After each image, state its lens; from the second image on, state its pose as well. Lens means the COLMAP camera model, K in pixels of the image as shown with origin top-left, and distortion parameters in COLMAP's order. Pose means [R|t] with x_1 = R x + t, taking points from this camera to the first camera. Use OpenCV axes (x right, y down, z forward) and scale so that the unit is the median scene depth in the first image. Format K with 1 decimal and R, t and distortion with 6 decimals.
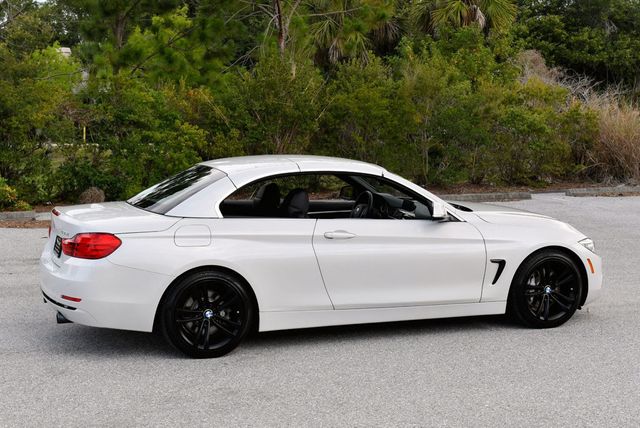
lens RADIAL K [[1087.9, 0, 320.0], [0, 1087.9, 214.0], [0, 0, 1]] dist [-0.008603, -0.048476]
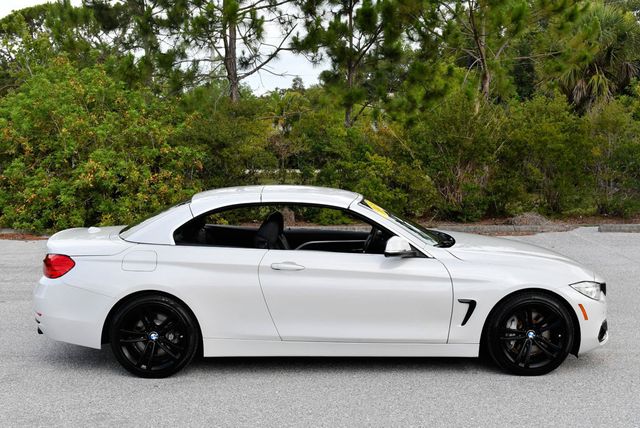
lens RADIAL K [[886.1, 0, 320.0], [0, 886.1, 214.0], [0, 0, 1]] dist [-0.043316, -0.024333]
pose [[0.938464, 0.029020, -0.344156, 0.149855], [-0.034580, 0.999352, -0.010028, -0.010120], [0.343642, 0.021312, 0.938859, 0.112336]]
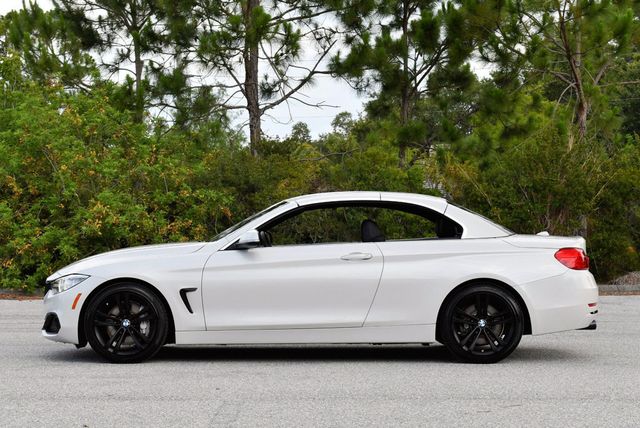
lens RADIAL K [[1460.1, 0, 320.0], [0, 1460.1, 214.0], [0, 0, 1]] dist [0.051921, -0.087901]
pose [[0.937462, -0.003466, -0.348069, 0.214294], [-0.034958, 0.993957, -0.104051, 0.060343], [0.346327, 0.109712, 0.931677, -0.181965]]
